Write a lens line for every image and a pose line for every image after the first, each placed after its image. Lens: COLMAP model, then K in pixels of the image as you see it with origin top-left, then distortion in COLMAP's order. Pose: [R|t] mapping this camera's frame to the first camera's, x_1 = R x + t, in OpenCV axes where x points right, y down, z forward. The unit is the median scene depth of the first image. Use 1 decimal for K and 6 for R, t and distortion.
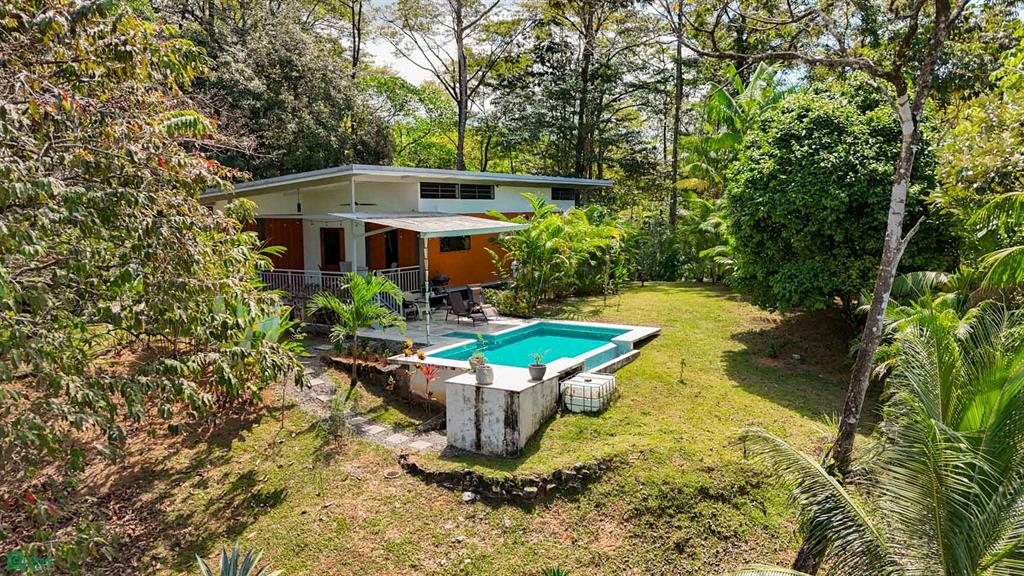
lens RADIAL K [[747.8, 0, 512.0], [0, 747.8, 288.0], [0, 0, 1]] dist [0.036713, -0.002409]
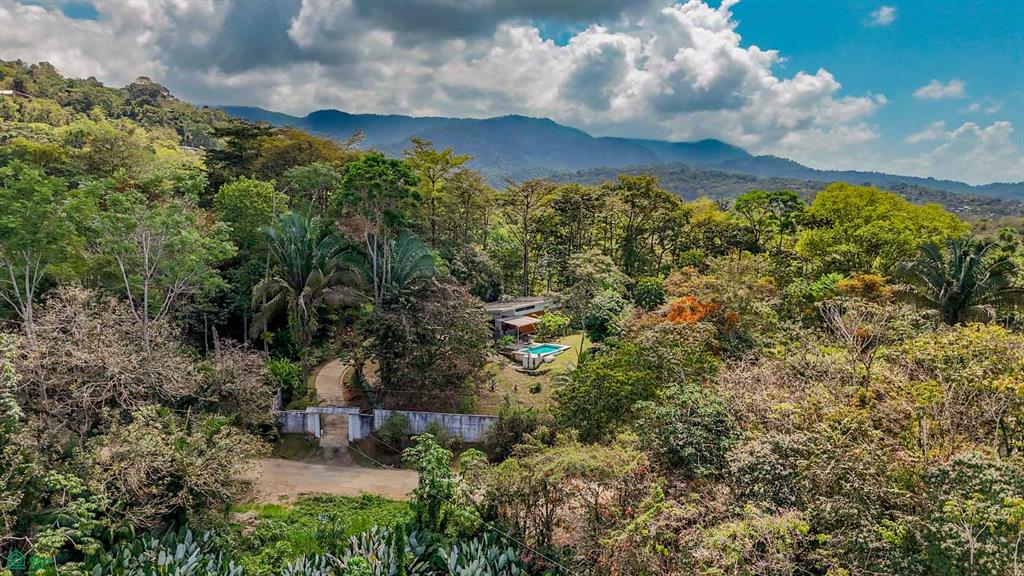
lens RADIAL K [[747.8, 0, 512.0], [0, 747.8, 288.0], [0, 0, 1]] dist [0.036713, -0.002409]
pose [[0.996091, 0.007390, -0.088023, 0.304601], [-0.007352, 0.999973, 0.000752, -0.370409], [0.088026, -0.000102, 0.996118, -4.358045]]
